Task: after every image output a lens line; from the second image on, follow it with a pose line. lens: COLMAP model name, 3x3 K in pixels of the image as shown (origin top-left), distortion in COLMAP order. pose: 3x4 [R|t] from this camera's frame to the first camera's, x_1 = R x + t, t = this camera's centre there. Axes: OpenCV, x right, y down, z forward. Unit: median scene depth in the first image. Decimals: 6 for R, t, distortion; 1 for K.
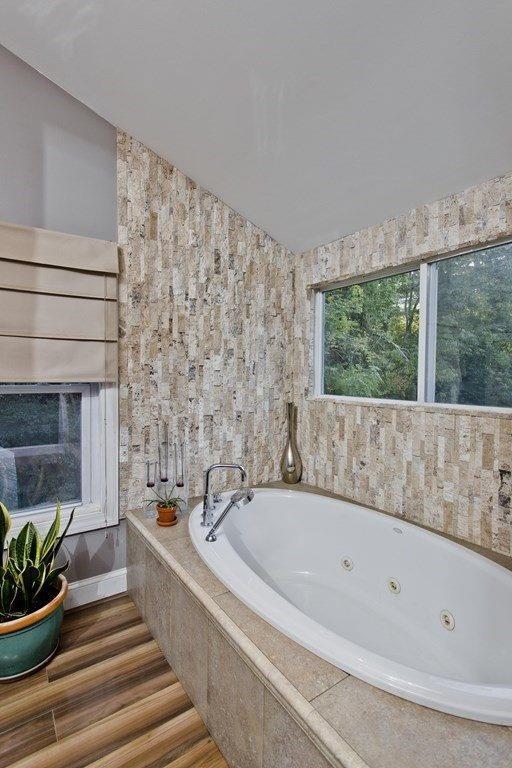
lens RADIAL K [[368.2, 0, 260.5], [0, 368.2, 383.0], [0, 0, 1]] dist [0.001067, 0.001373]
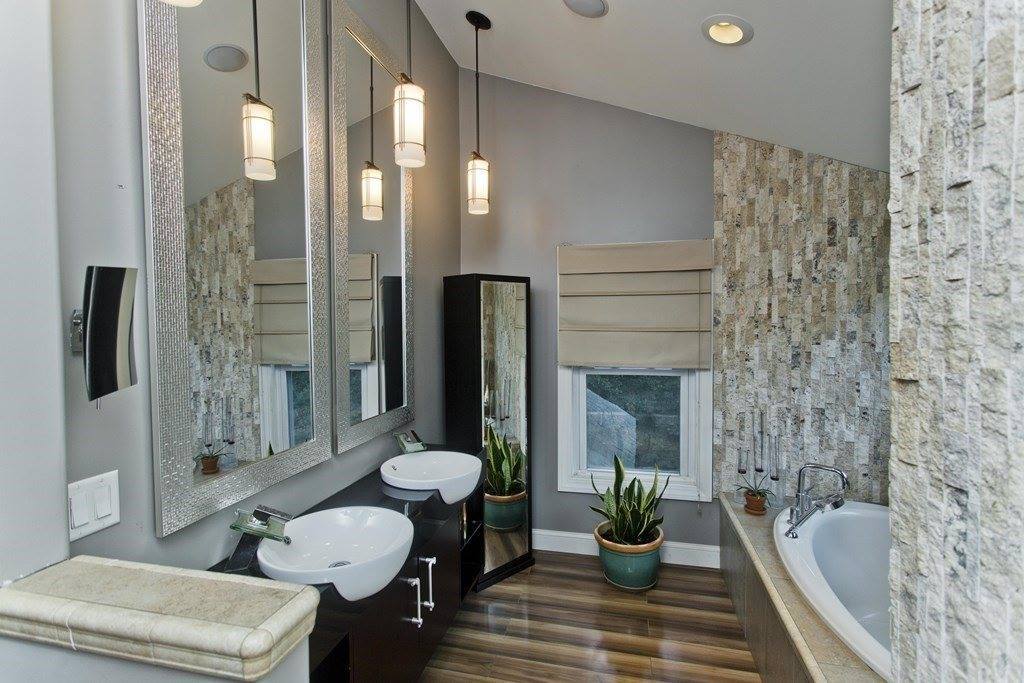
lens RADIAL K [[491.0, 0, 513.0], [0, 491.0, 338.6], [0, 0, 1]] dist [0.001067, 0.001373]
pose [[0.671014, 0.016498, -0.741261, 0.259743], [-0.008280, 0.999857, 0.014758, -0.098700], [0.741398, -0.003765, 0.671055, -0.353879]]
